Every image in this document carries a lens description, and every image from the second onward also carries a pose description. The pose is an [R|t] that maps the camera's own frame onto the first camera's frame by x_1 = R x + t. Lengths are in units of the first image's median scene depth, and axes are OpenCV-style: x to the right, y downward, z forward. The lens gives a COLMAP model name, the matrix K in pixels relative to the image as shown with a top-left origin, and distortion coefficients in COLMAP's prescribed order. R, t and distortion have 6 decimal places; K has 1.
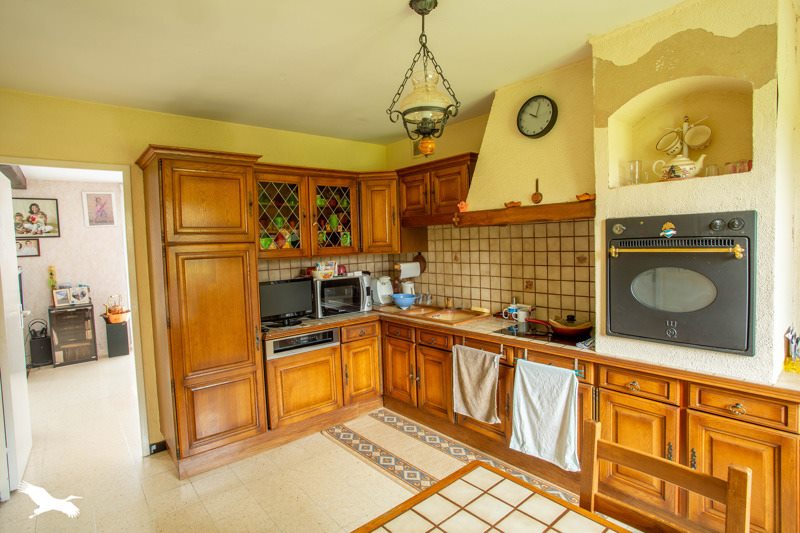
lens RADIAL K [[414.3, 0, 400.0], [0, 414.3, 266.5], [0, 0, 1]] dist [-0.002757, 0.000328]
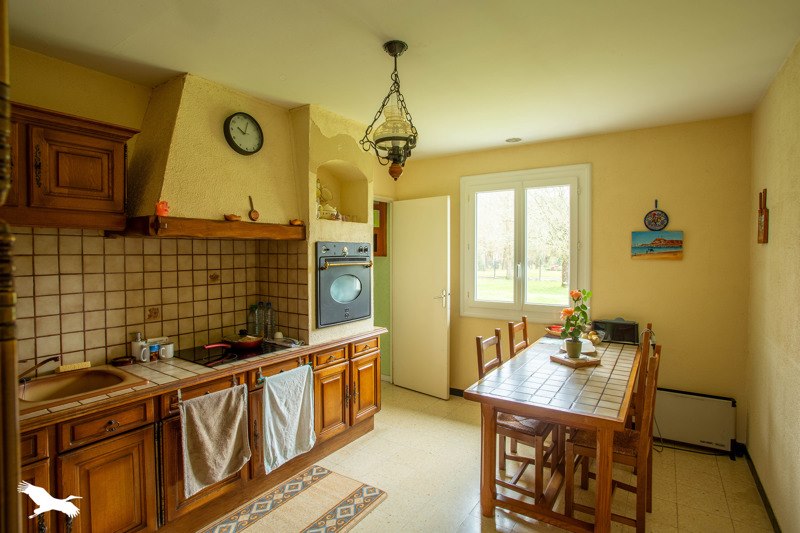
lens RADIAL K [[453.1, 0, 400.0], [0, 453.1, 266.5], [0, 0, 1]] dist [0.053943, 0.000441]
pose [[-0.252054, 0.002881, 0.967709, -0.754155], [0.072559, 0.997237, 0.015930, -0.028861], [-0.964989, 0.074232, -0.251566, 0.848244]]
